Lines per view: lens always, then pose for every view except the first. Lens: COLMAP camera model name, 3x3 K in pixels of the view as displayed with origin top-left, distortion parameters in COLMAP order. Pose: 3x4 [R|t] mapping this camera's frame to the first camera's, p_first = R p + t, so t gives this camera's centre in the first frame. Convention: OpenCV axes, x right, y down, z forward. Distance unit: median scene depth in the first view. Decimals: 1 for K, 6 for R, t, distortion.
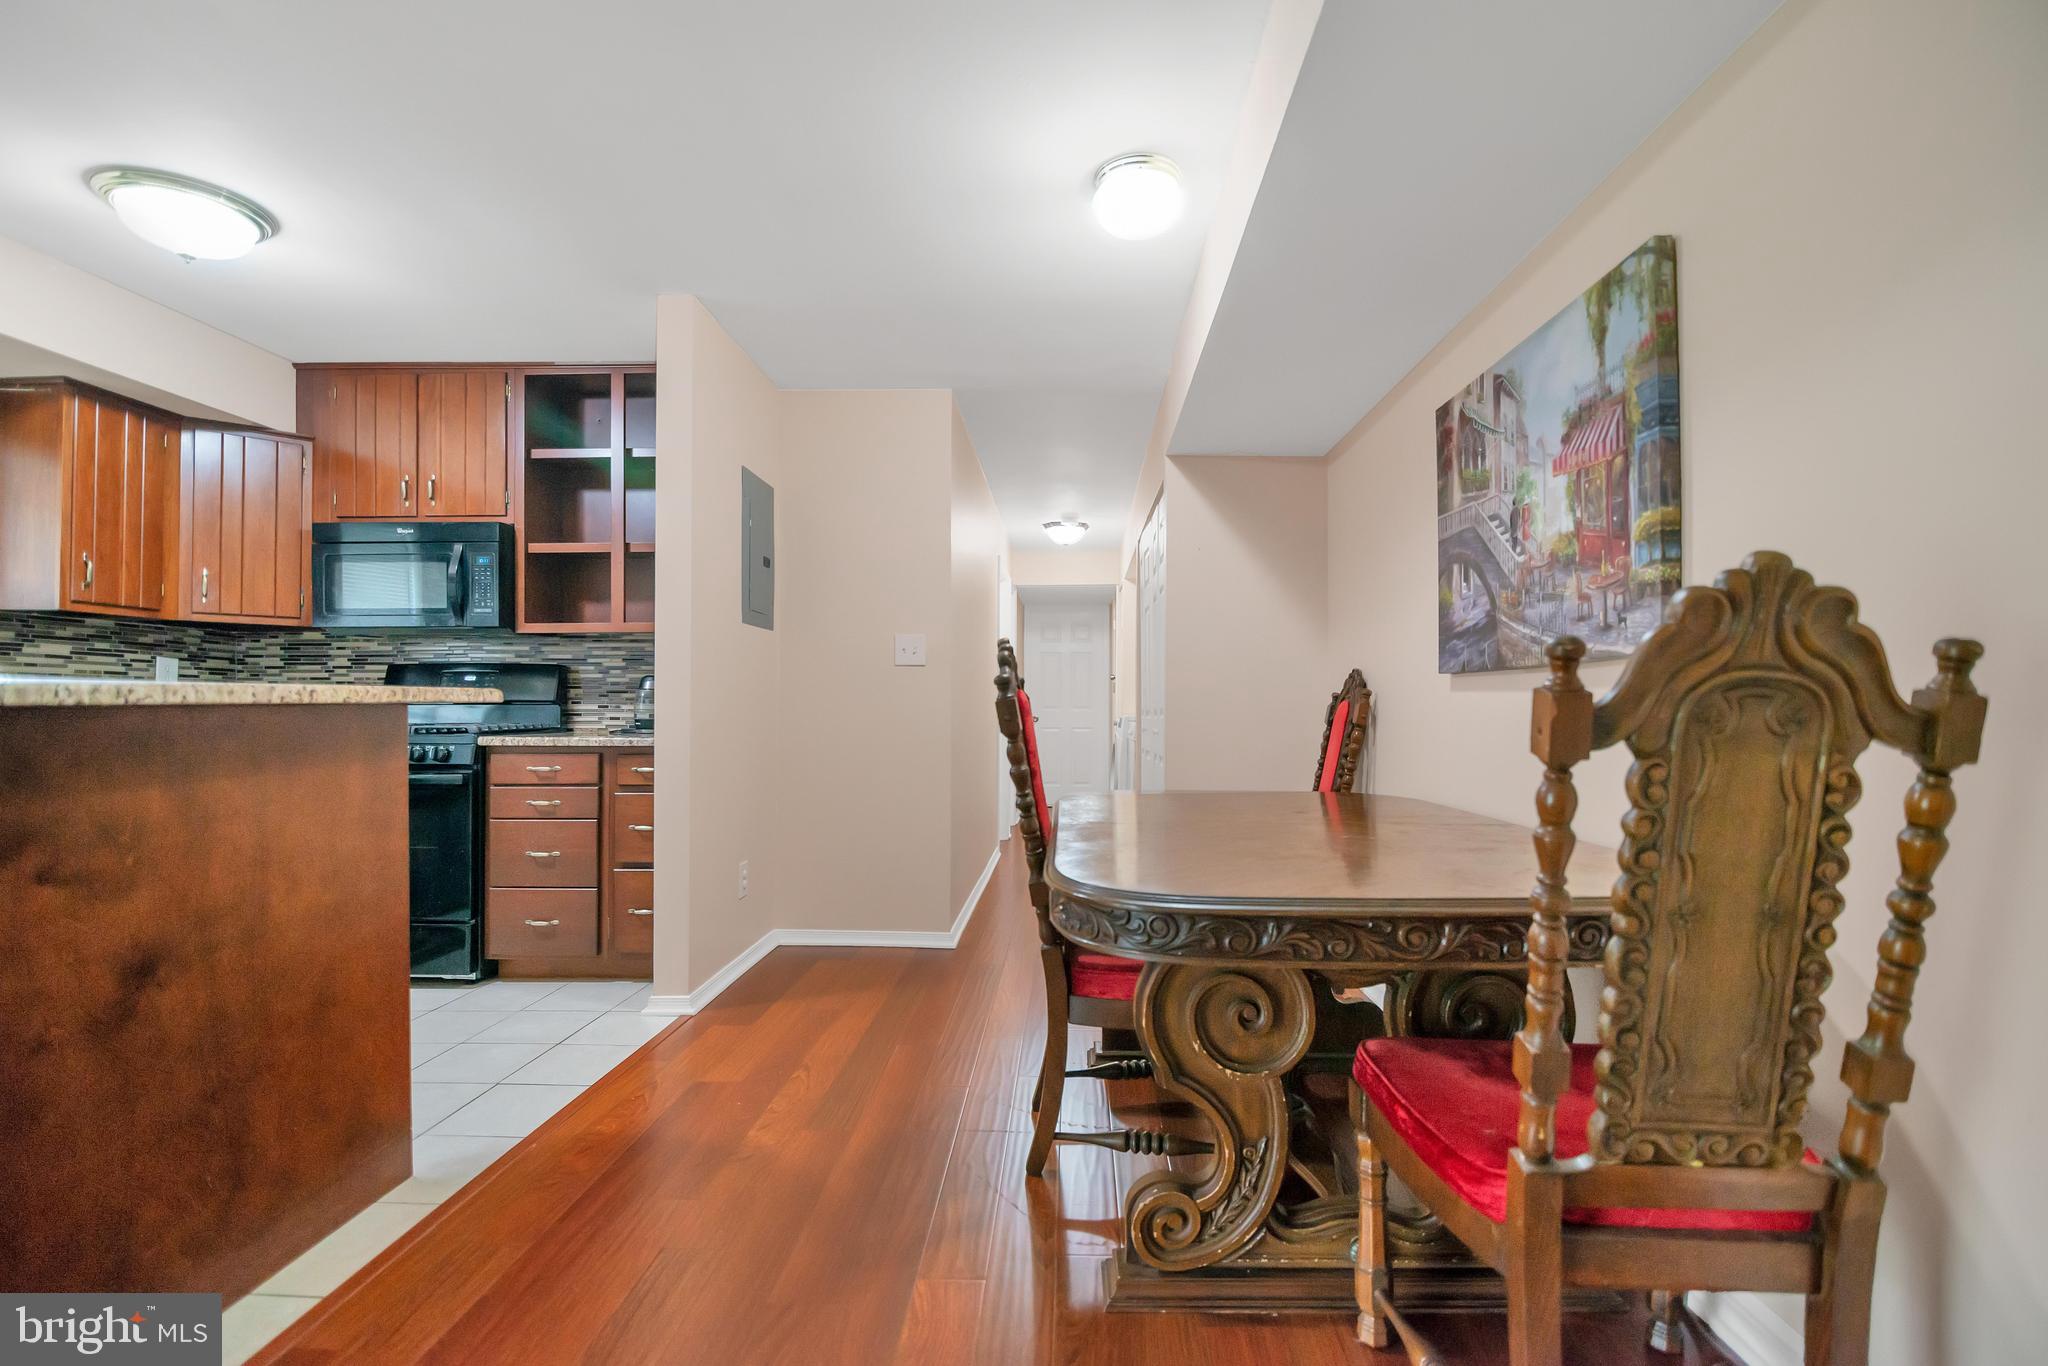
lens RADIAL K [[935.0, 0, 1045.9], [0, 935.0, 705.9], [0, 0, 1]] dist [-0.013229, -0.004042]
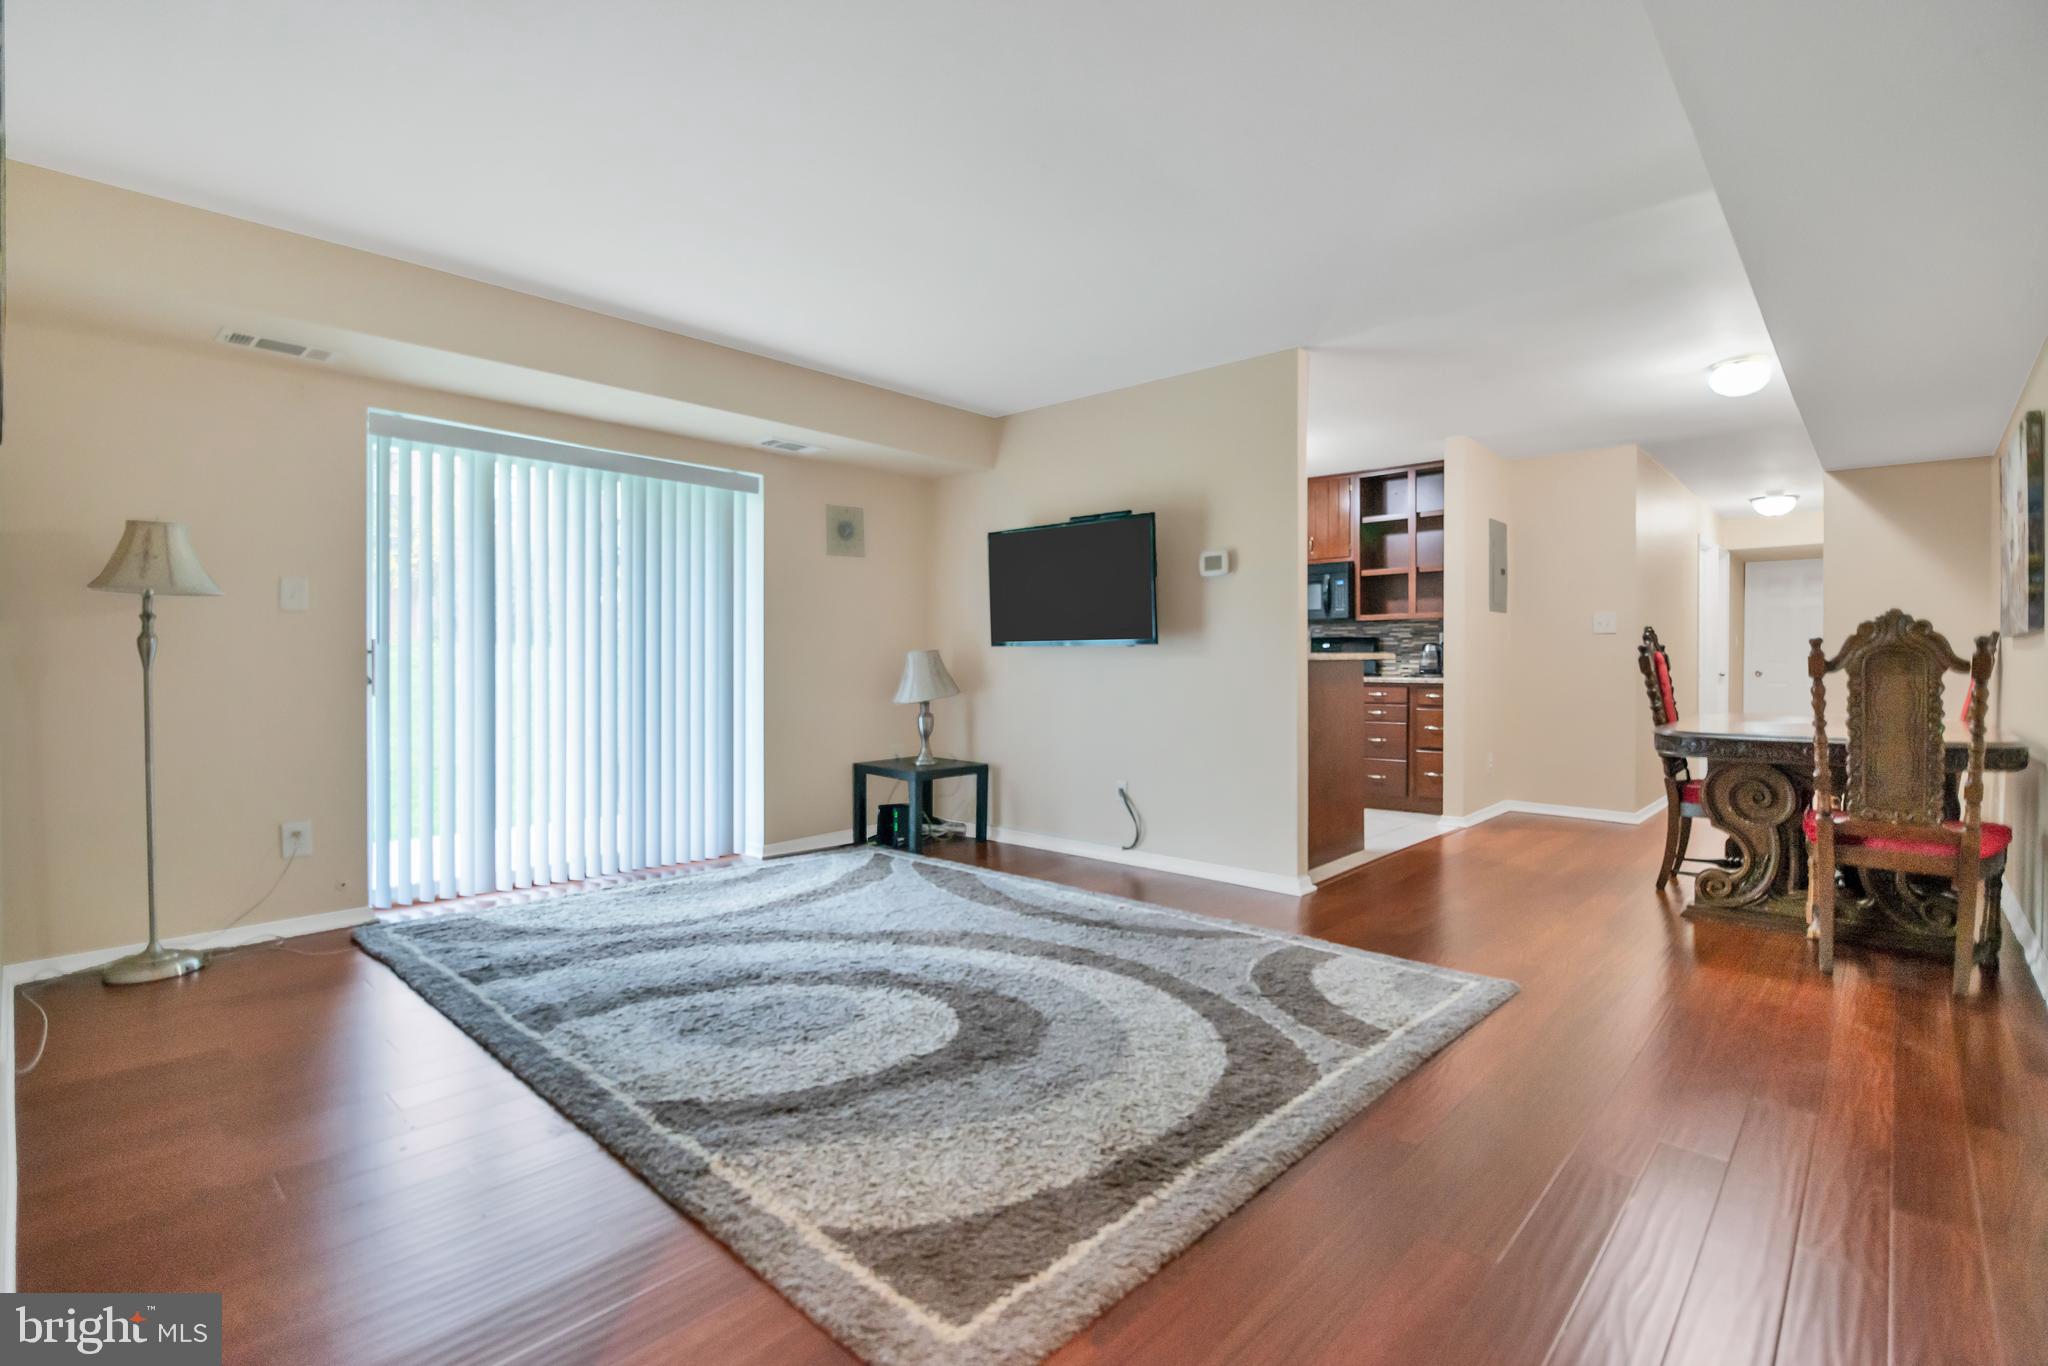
lens RADIAL K [[947.4, 0, 1024.4], [0, 947.4, 673.8], [0, 0, 1]] dist [-0.025907, 0.000150]
pose [[0.751666, 0.006723, -0.659510, 0.266796], [0.001465, 0.999929, 0.011863, 0.003901], [0.659543, -0.009883, 0.751602, -1.345602]]
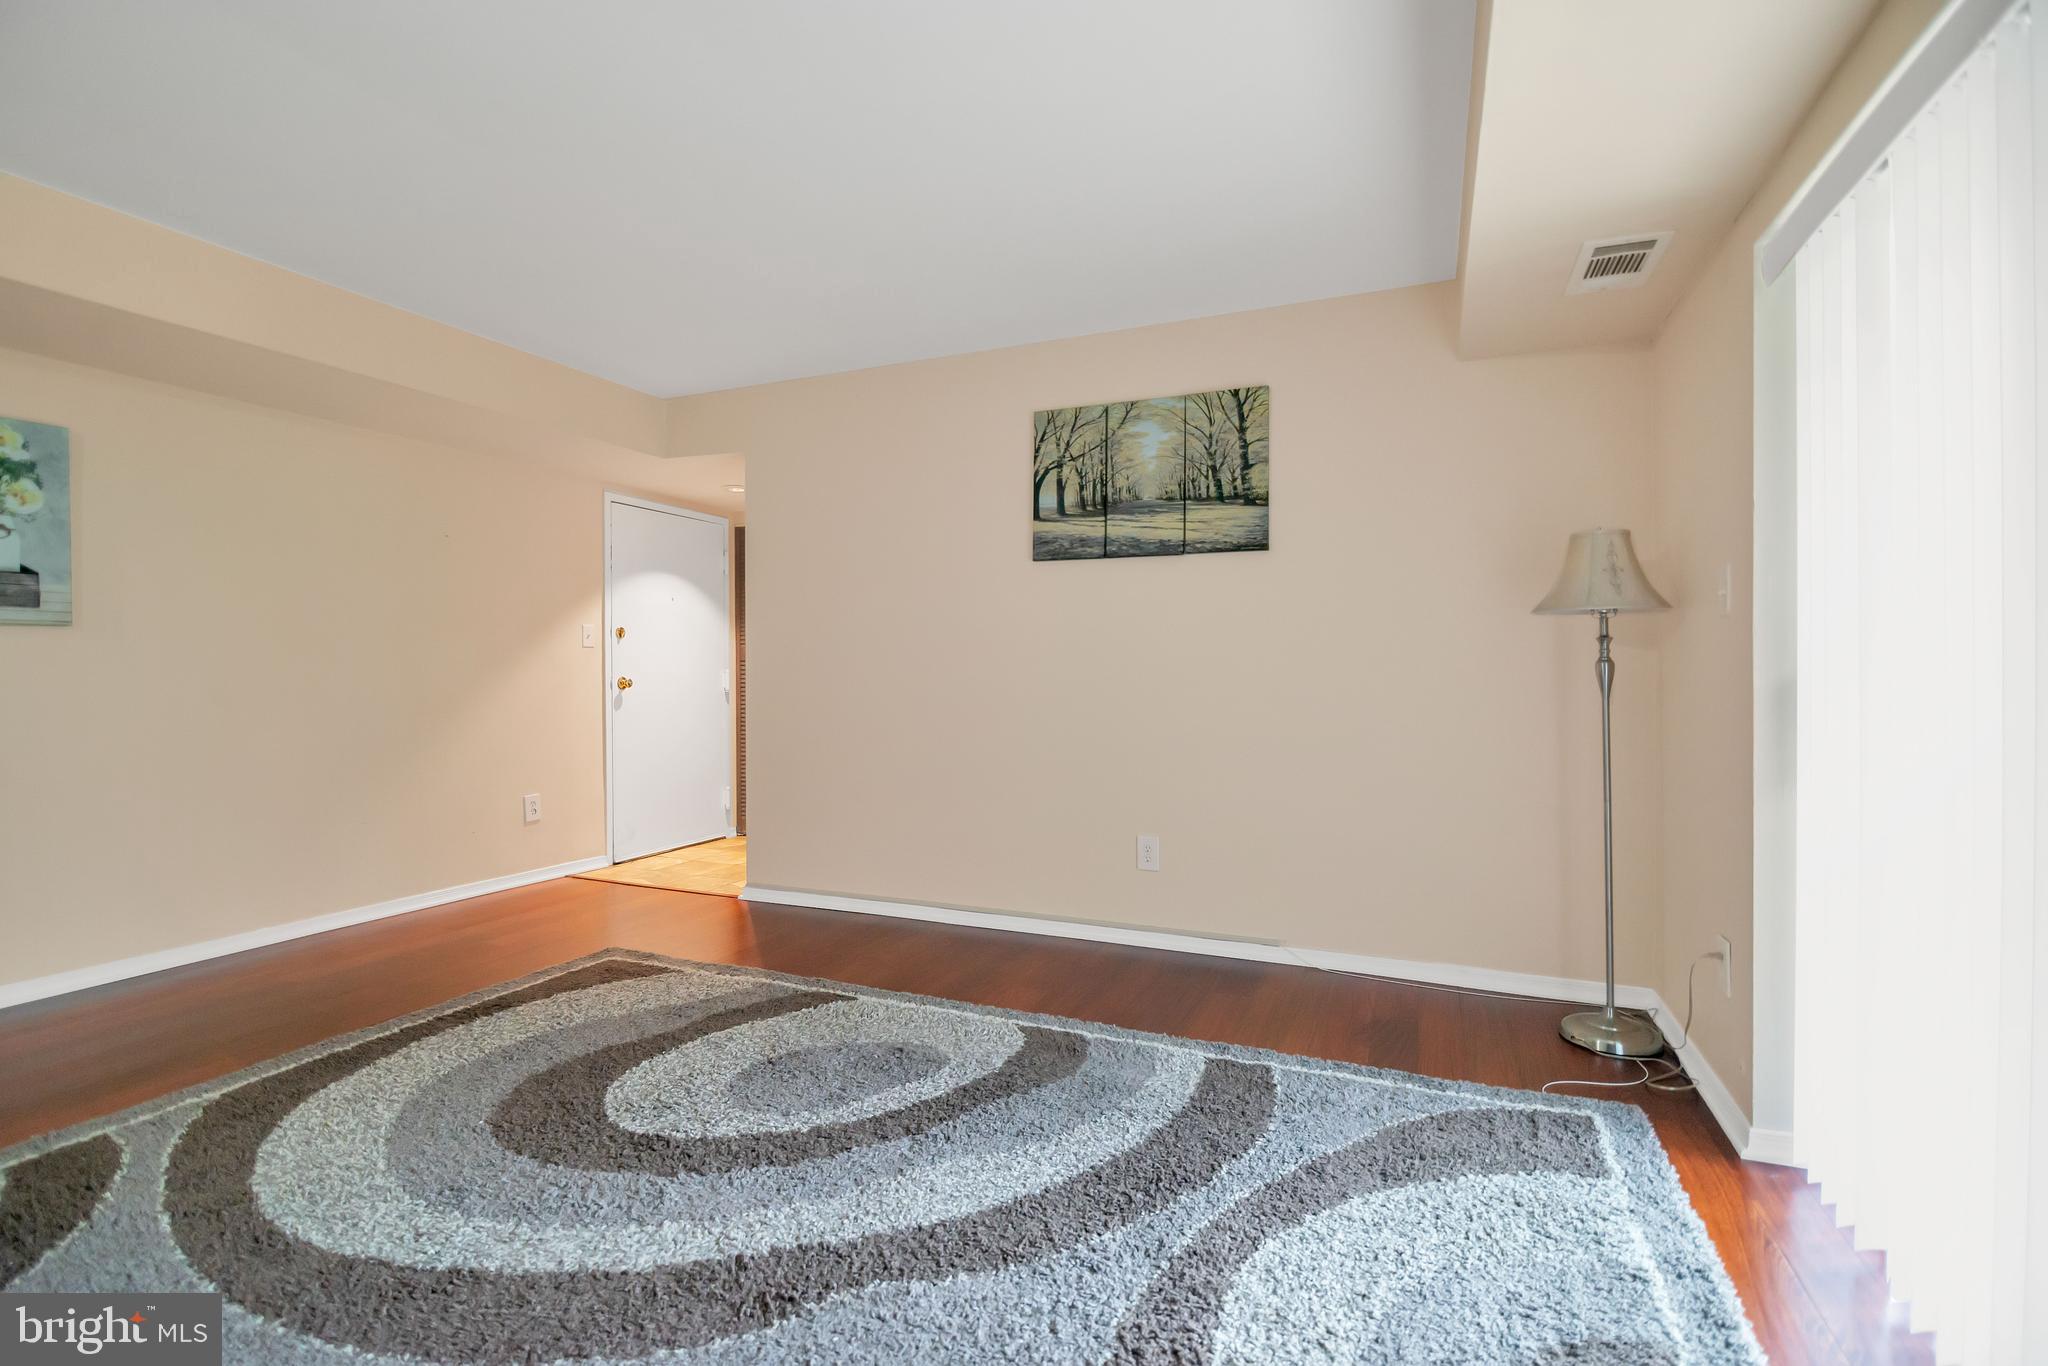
lens RADIAL K [[920.2, 0, 994.9], [0, 920.2, 677.2], [0, 0, 1]] dist [-0.000479, -0.000275]
pose [[-0.922581, -0.004634, 0.385775, -1.309138], [-0.005400, 0.999985, -0.000903, -0.010771], [-0.385765, -0.002916, -0.922592, 0.207802]]
